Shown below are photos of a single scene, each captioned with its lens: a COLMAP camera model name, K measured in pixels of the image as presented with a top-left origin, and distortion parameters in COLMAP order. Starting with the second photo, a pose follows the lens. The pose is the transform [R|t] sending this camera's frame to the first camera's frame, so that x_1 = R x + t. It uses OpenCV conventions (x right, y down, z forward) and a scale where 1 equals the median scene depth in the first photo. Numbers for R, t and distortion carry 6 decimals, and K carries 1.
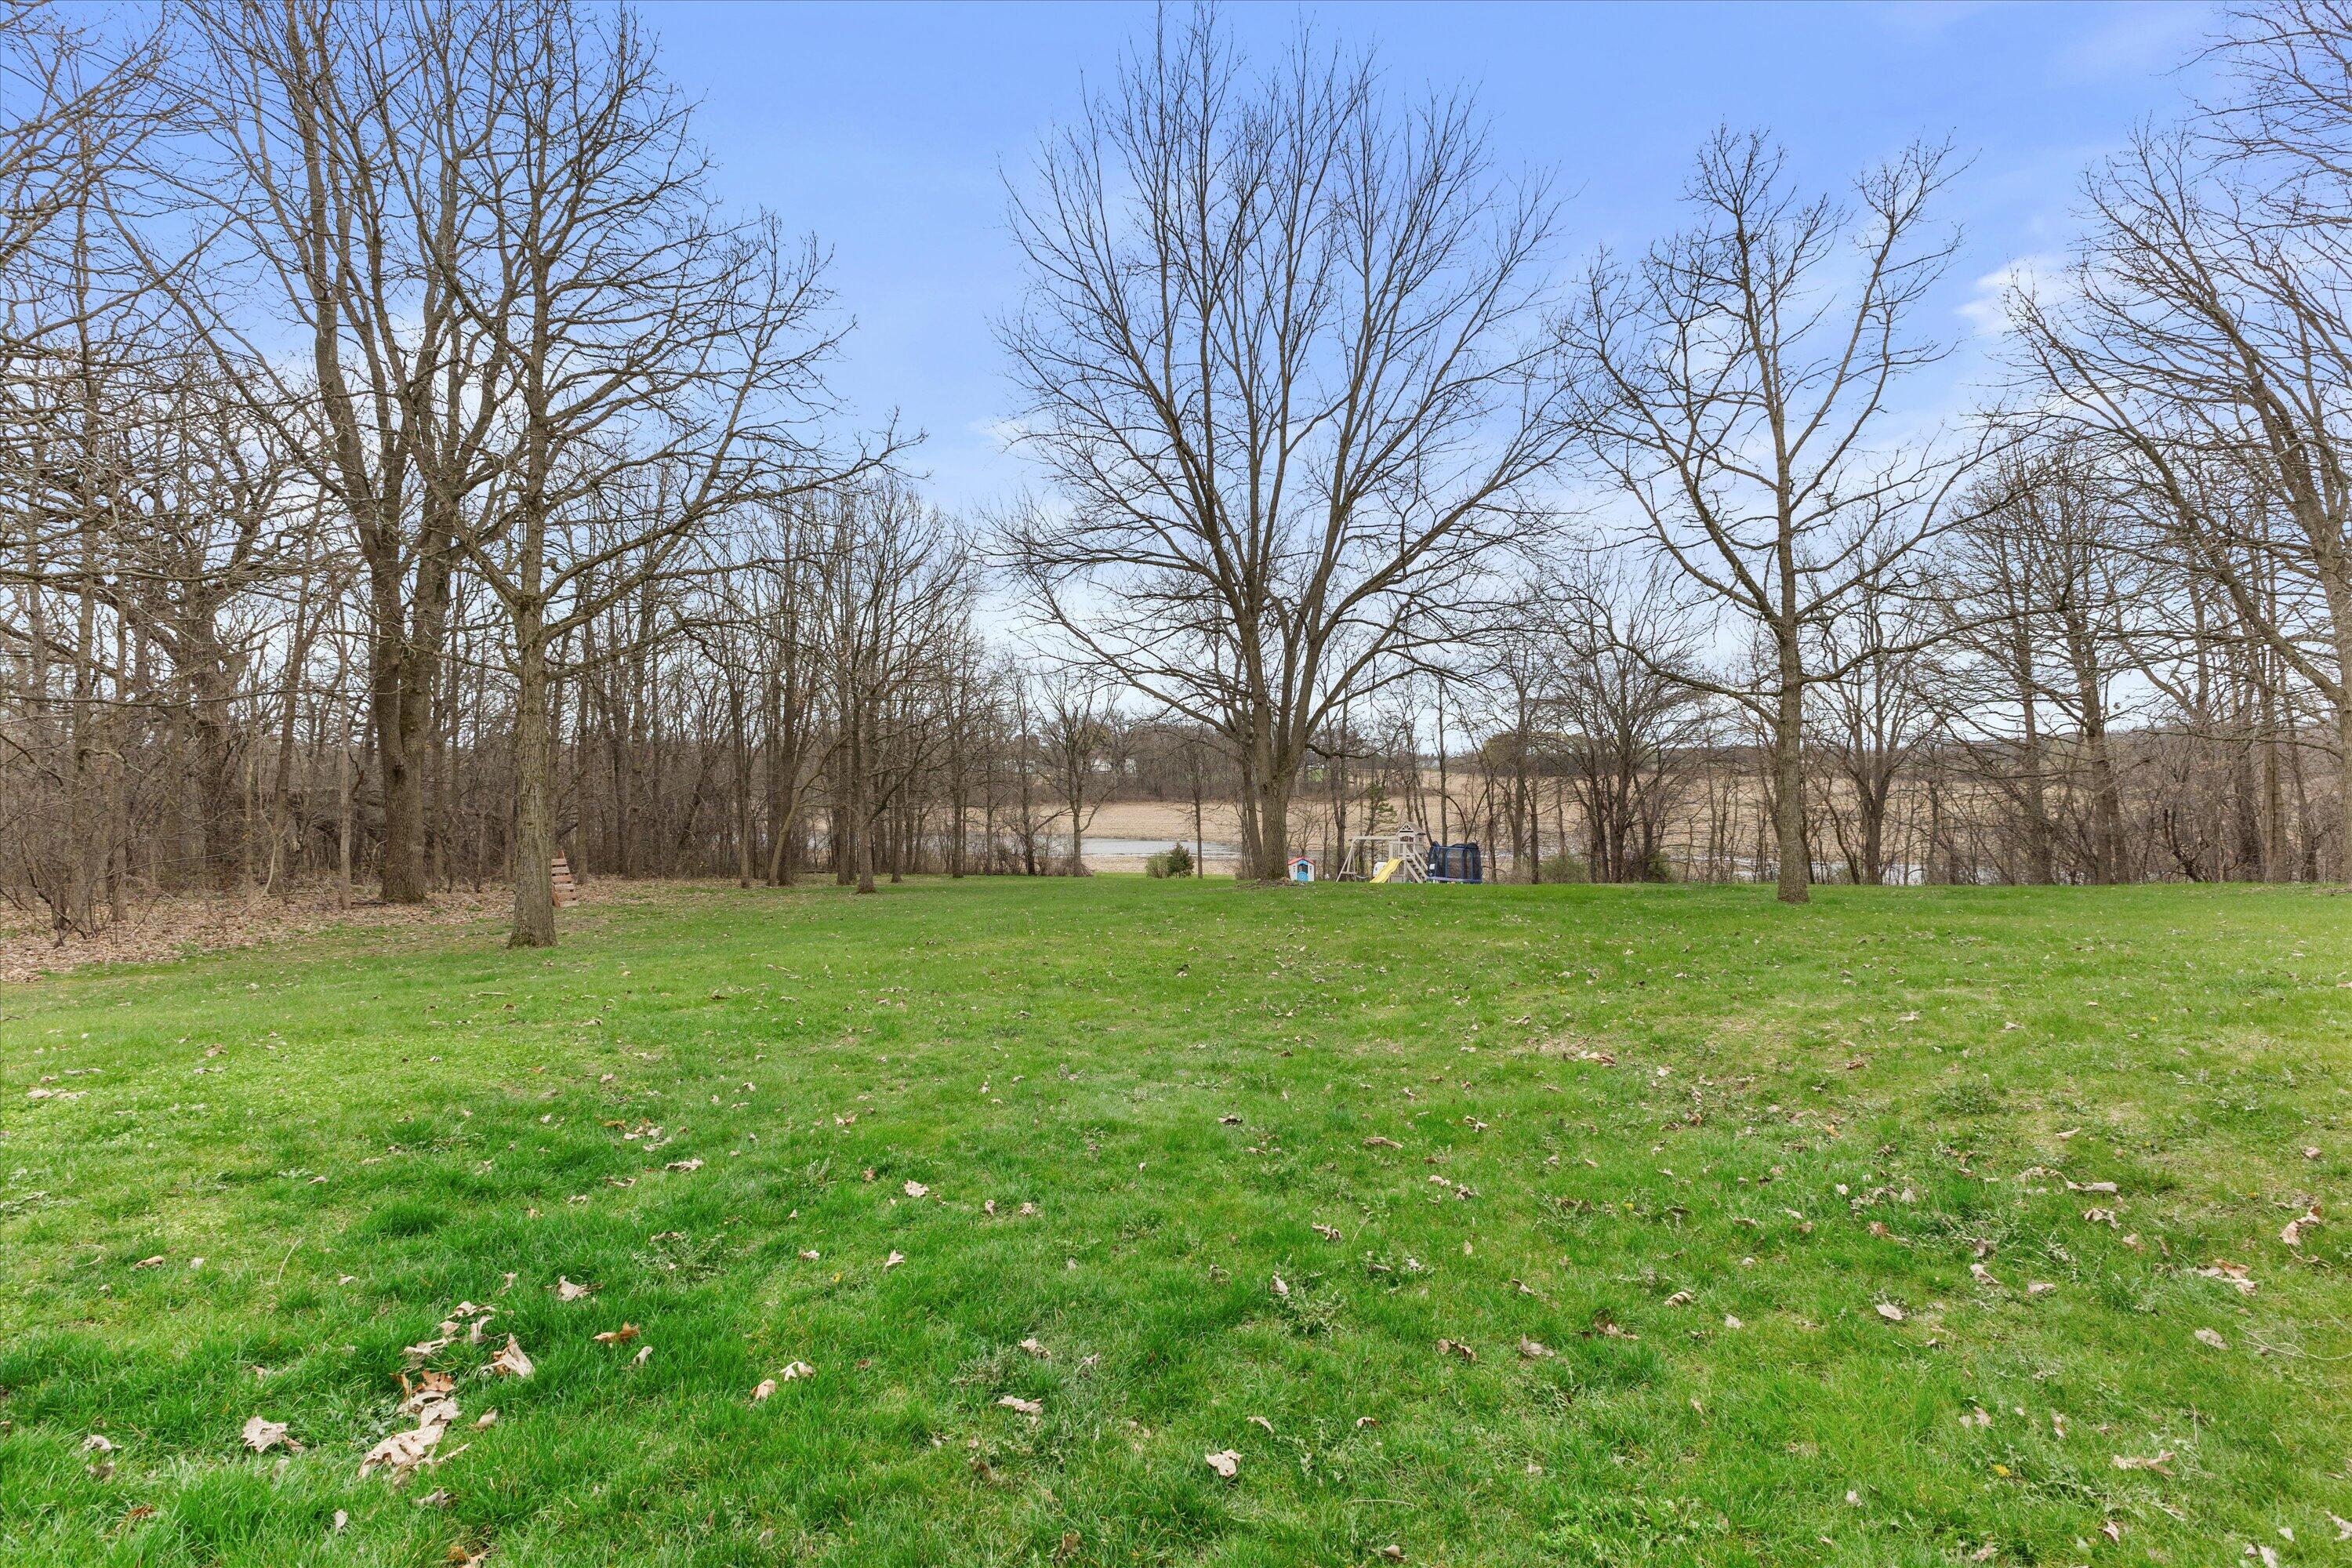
lens RADIAL K [[1019.4, 0, 1184.0], [0, 1019.4, 779.0], [0, 0, 1]] dist [0.014342, -0.000709]
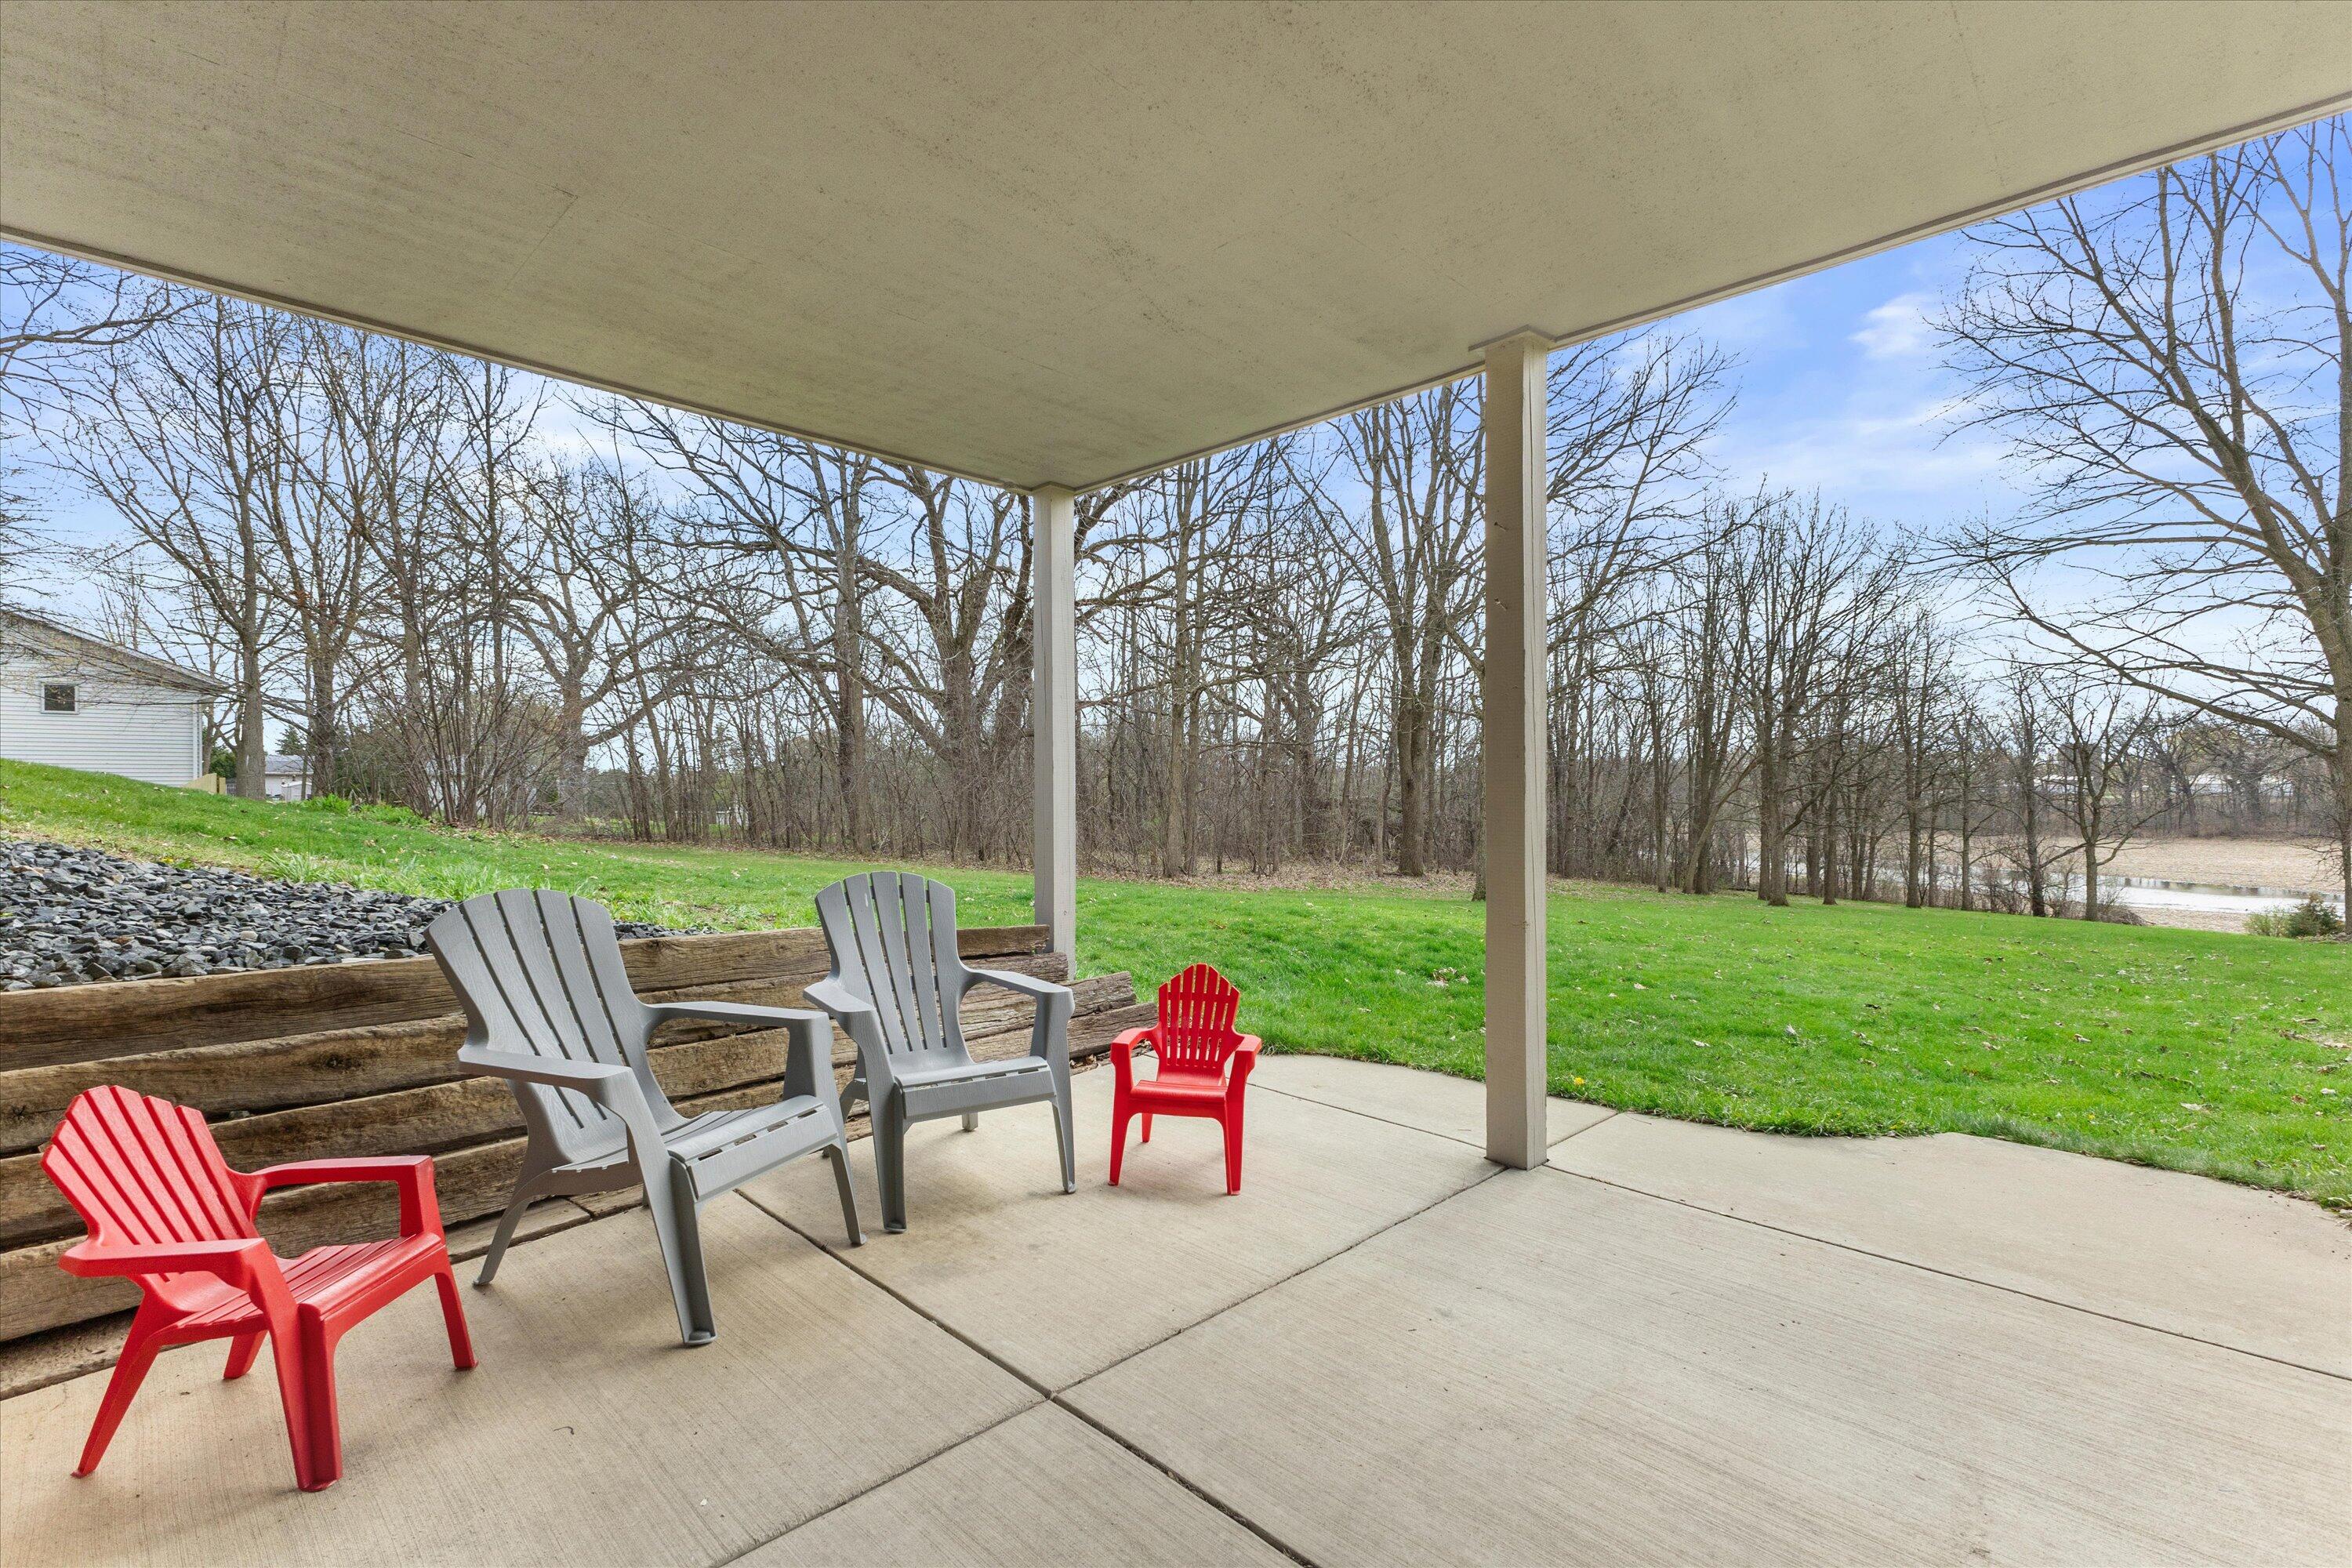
lens RADIAL K [[1019.4, 0, 1182.1], [0, 1019.4, 789.3], [0, 0, 1]] dist [0.014342, -0.000709]
pose [[0.647664, 0.008241, -0.761882, 0.083443], [-0.013742, 0.999905, -0.000866, 0.003835], [0.761802, 0.011031, 0.647716, -0.120063]]
